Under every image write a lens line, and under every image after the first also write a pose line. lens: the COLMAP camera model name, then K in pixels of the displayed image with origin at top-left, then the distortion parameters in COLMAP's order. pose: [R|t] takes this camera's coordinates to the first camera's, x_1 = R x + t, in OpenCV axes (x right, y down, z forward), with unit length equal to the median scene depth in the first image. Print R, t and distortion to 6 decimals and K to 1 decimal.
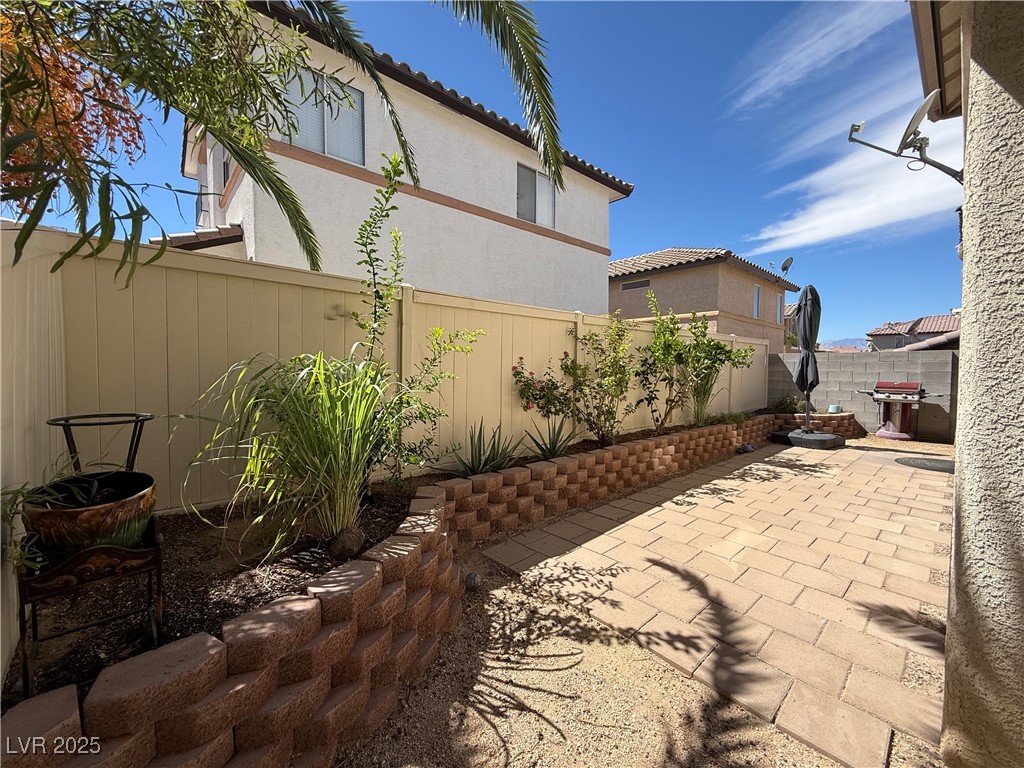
lens RADIAL K [[410.4, 0, 510.4], [0, 410.4, 380.8], [0, 0, 1]] dist [0.005255, 0.000339]
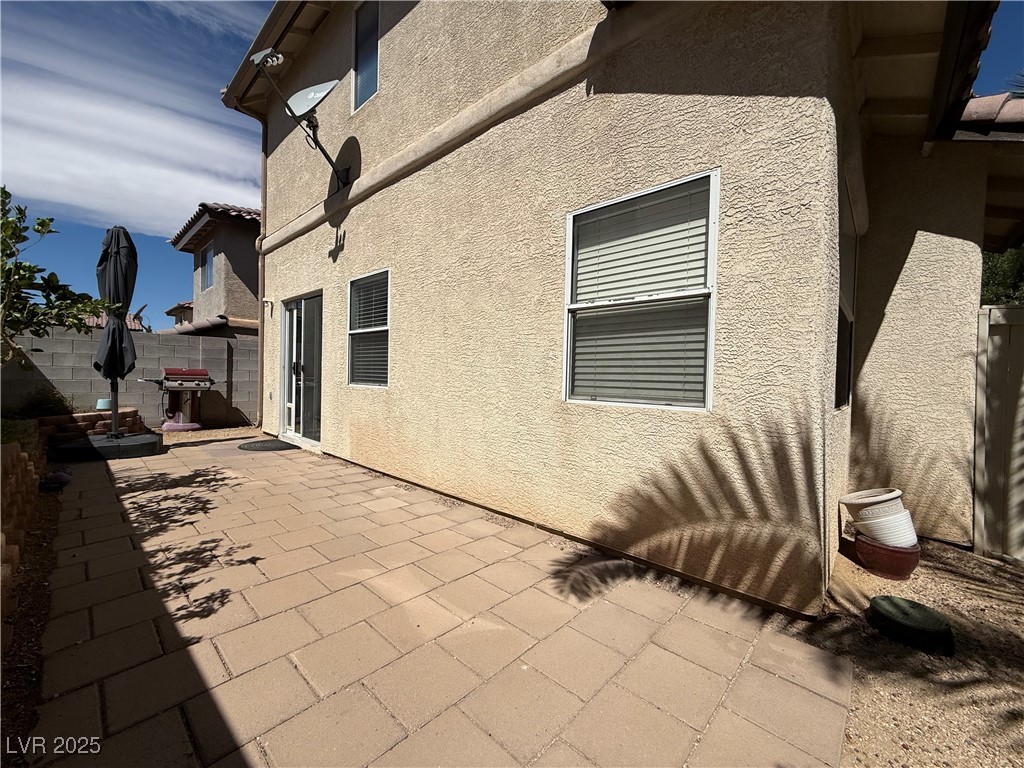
lens RADIAL K [[410.4, 0, 510.9], [0, 410.4, 380.0], [0, 0, 1]] dist [0.005255, 0.000339]
pose [[-0.087364, -0.017011, 0.996031, -0.049170], [0.012216, 0.999761, 0.018146, 0.033565], [-0.996102, 0.013753, -0.087135, 0.570317]]
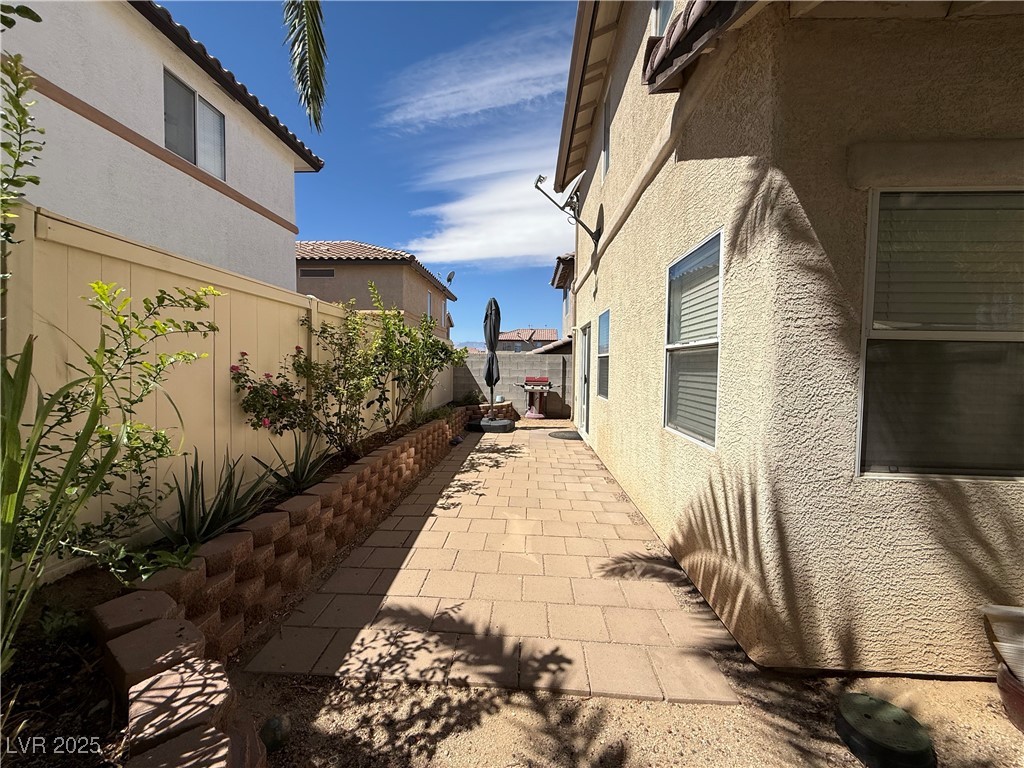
lens RADIAL K [[410.4, 0, 510.2], [0, 410.4, 381.4], [0, 0, 1]] dist [0.005255, 0.000339]
pose [[0.704661, -0.023355, 0.709159, -0.132011], [0.013590, 0.999719, 0.019420, -0.014468], [-0.709413, -0.004047, 0.704781, 0.168842]]
